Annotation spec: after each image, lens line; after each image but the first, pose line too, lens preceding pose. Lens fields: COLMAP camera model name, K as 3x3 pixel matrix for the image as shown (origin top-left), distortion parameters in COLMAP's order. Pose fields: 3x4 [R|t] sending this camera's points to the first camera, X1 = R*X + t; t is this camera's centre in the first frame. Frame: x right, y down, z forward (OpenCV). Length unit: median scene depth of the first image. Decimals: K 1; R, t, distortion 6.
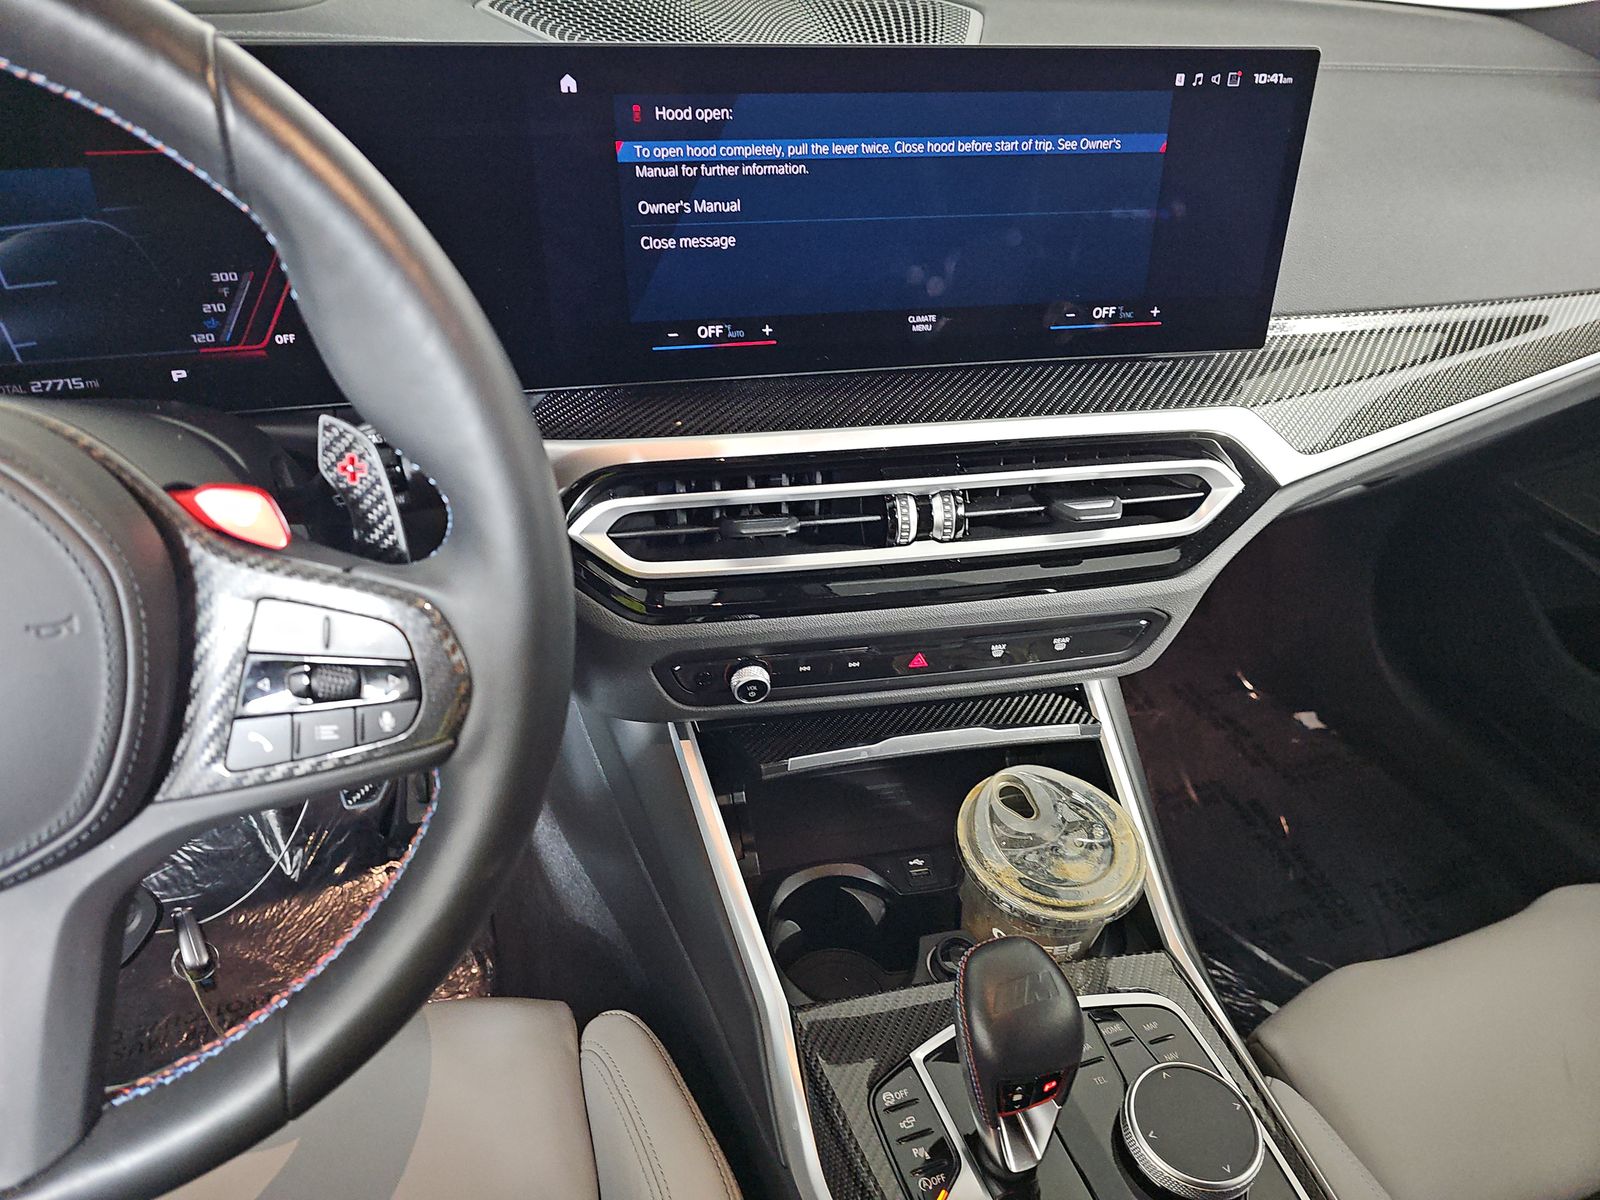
lens RADIAL K [[1054.2, 0, 799.9], [0, 1054.2, 594.9], [0, 0, 1]] dist [0.035976, -0.030534]
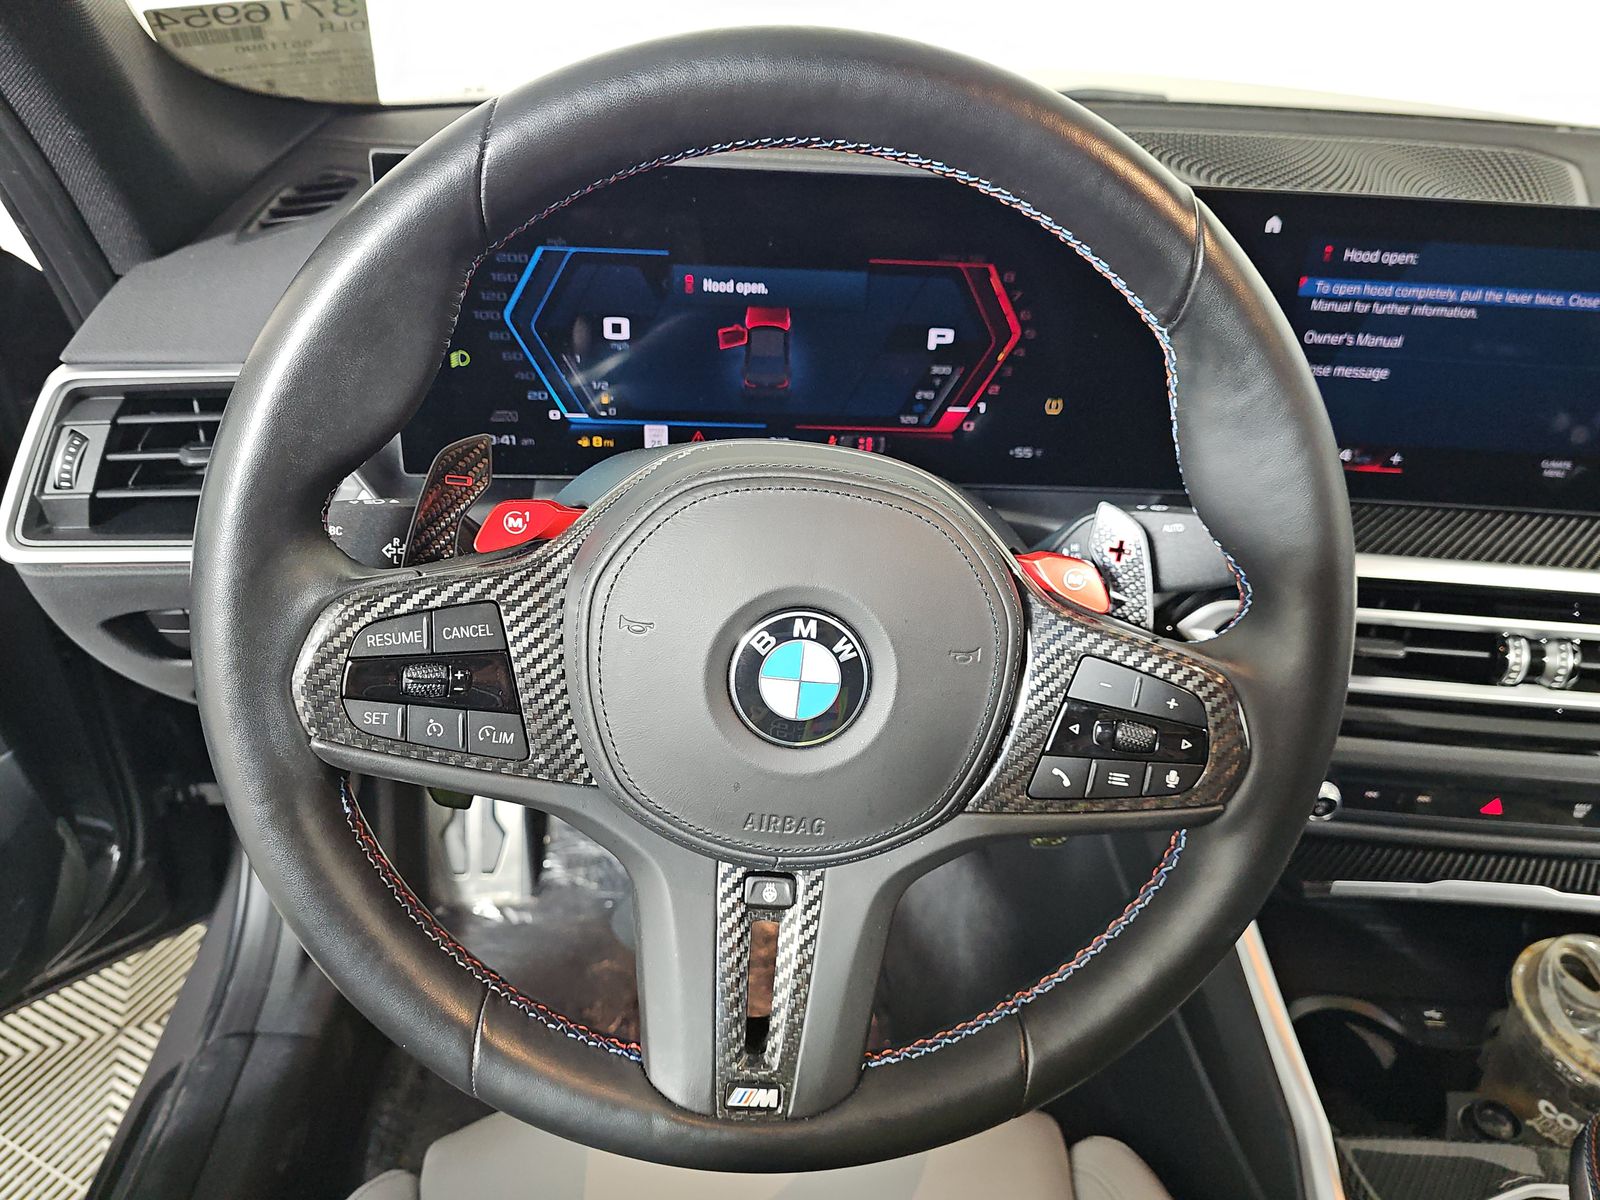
lens RADIAL K [[1054.2, 0, 790.4], [0, 1054.2, 608.3], [0, 0, 1]] dist [0.035976, -0.030534]
pose [[0.967070, 0.137141, -0.214402, -0.351898], [-0.154482, 0.985772, -0.066254, 0.051387], [0.202265, 0.097194, 0.974496, -0.115376]]
